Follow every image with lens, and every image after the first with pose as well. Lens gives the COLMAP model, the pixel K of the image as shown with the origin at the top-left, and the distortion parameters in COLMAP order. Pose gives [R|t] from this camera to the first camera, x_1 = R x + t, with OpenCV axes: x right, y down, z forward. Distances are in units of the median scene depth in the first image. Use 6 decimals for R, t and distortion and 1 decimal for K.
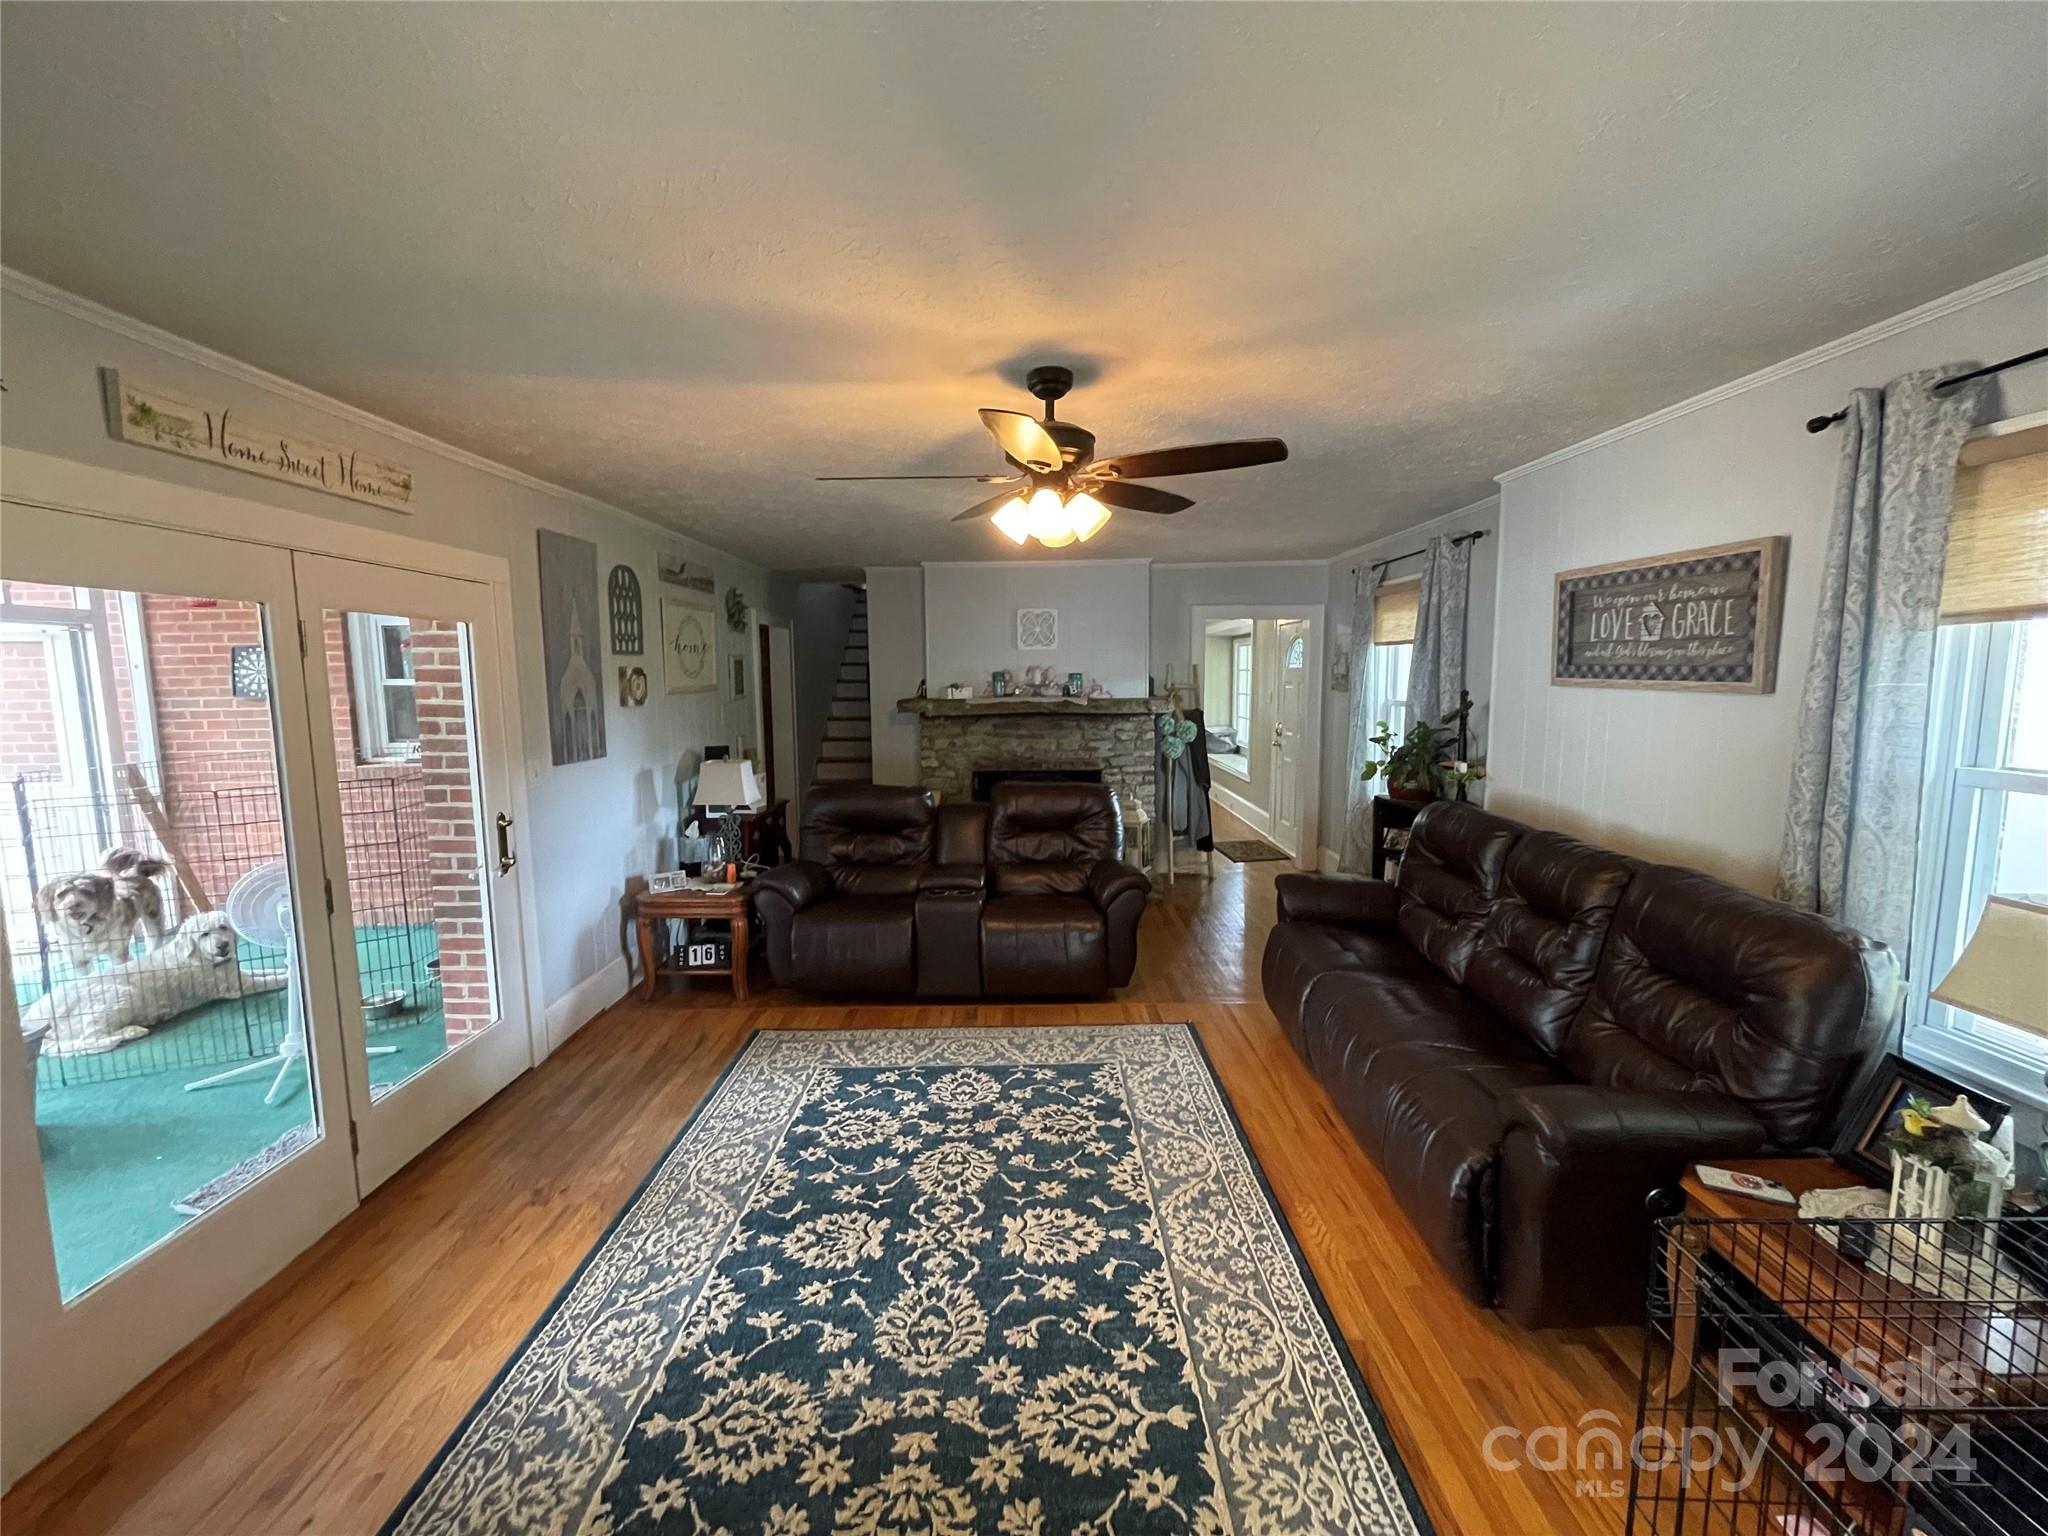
lens RADIAL K [[826.8, 0, 1021.5], [0, 826.8, 764.9], [0, 0, 1]] dist [-0.000307, -0.000025]
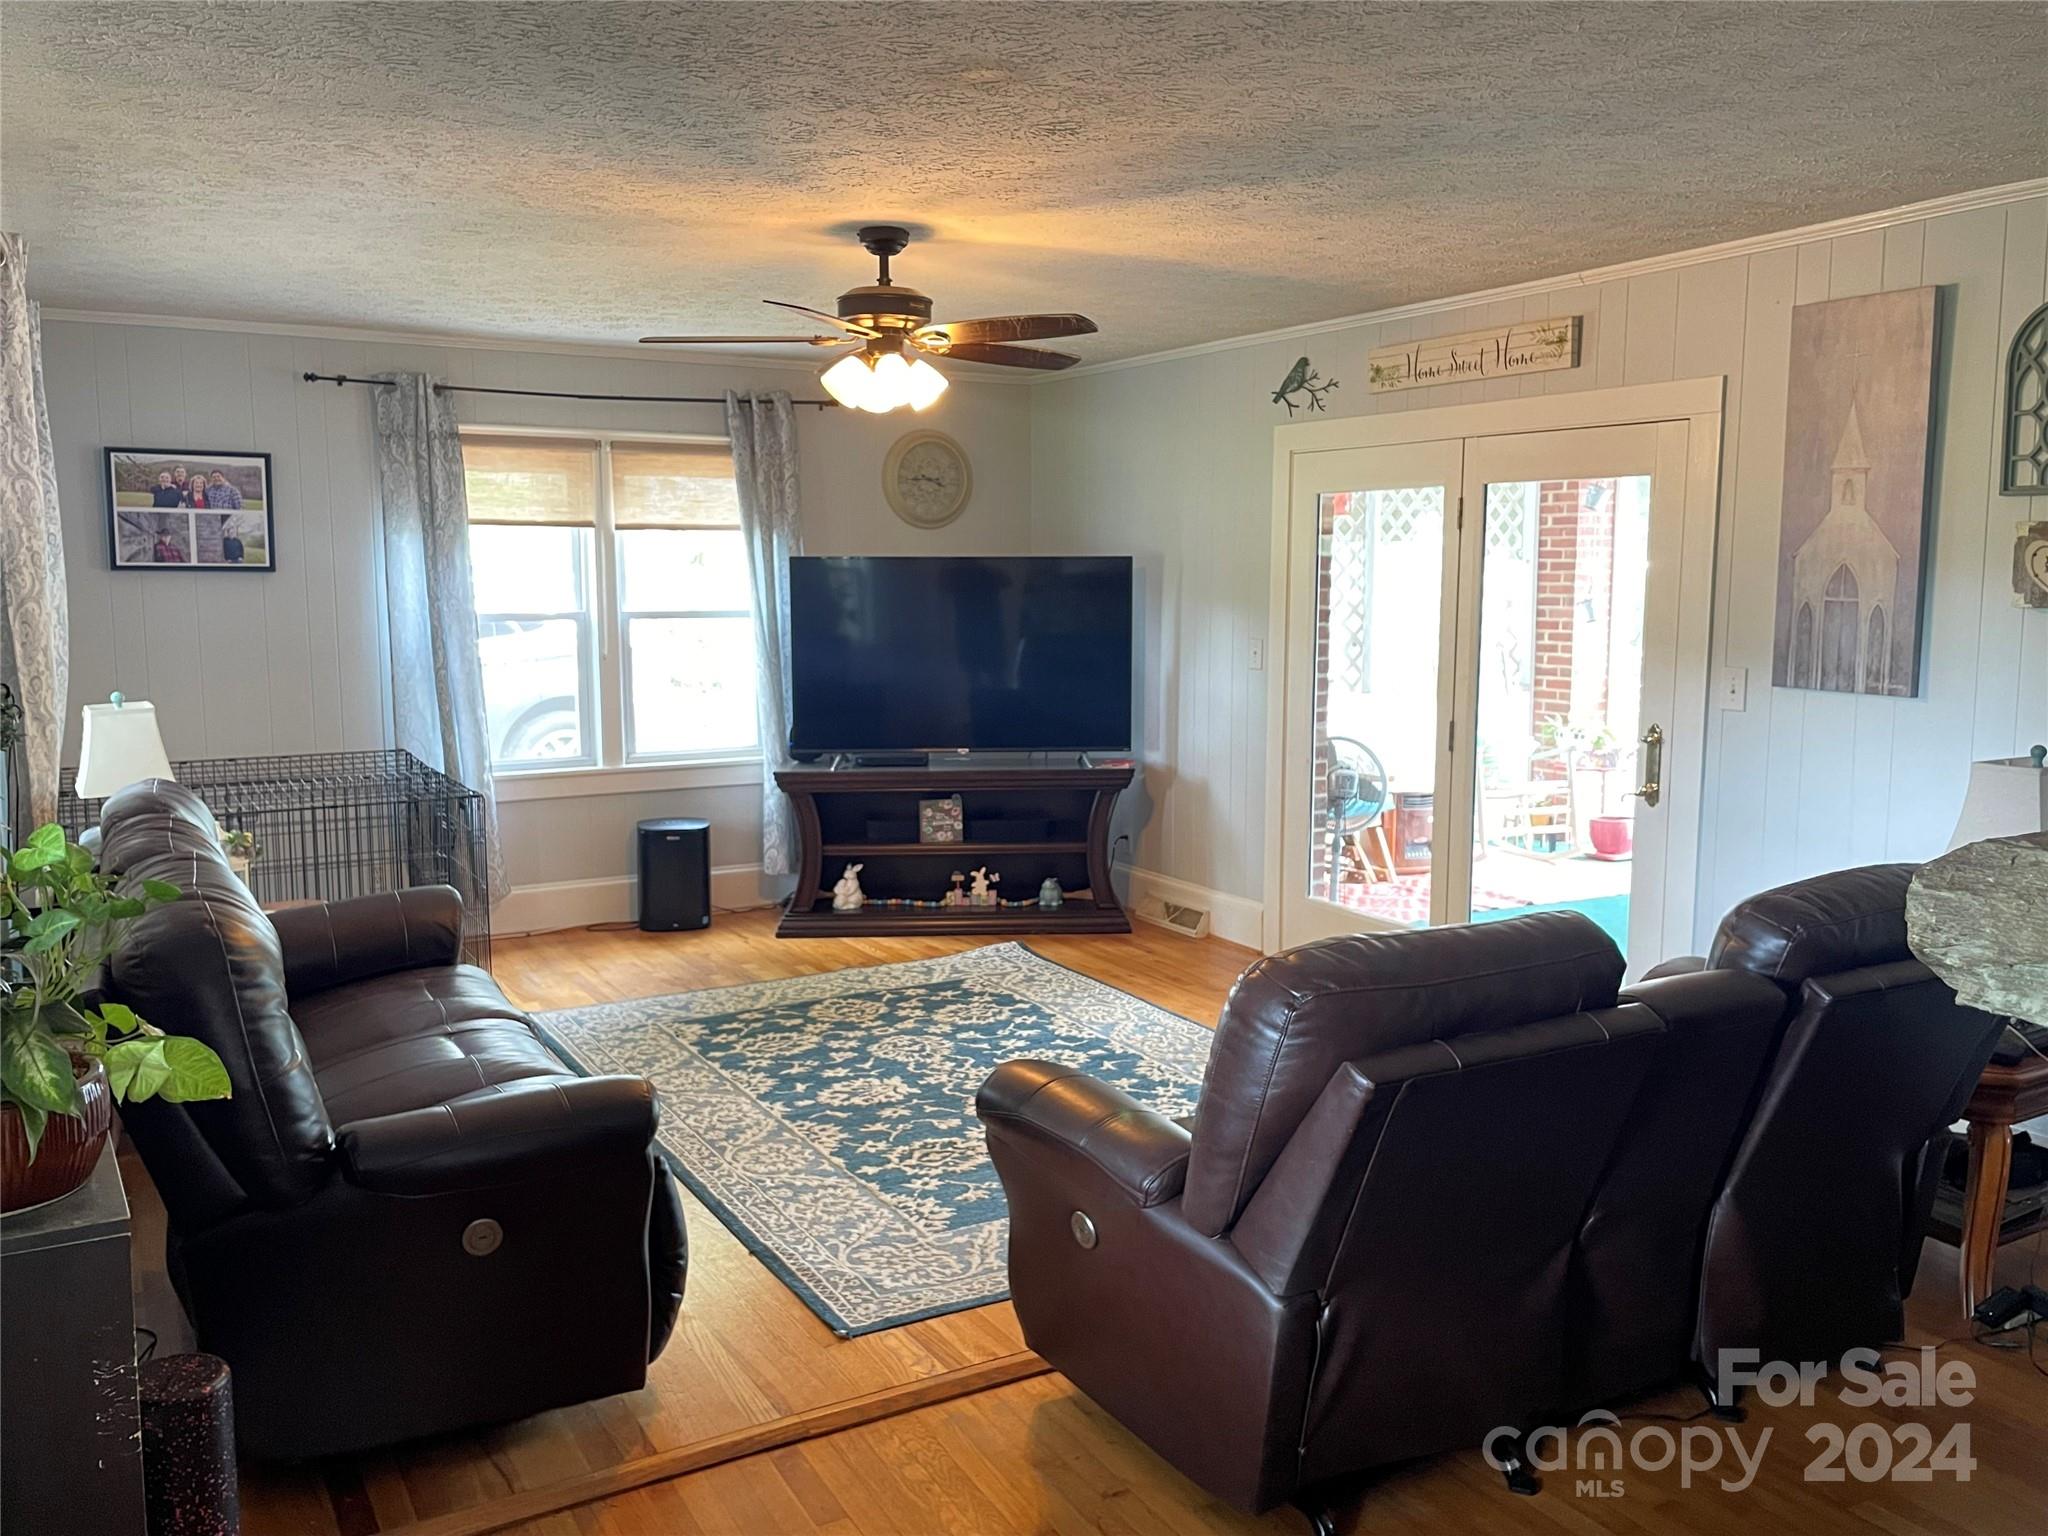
lens RADIAL K [[1604.2, 0, 1022.8], [0, 1604.2, 770.7], [0, 0, 1]] dist [0.008677, 0.003218]
pose [[-0.866836, 0.072720, -0.493262, 0.879157], [-0.046255, 0.973311, 0.224779, -0.299394], [0.496444, 0.217662, -0.840337, 2.866543]]
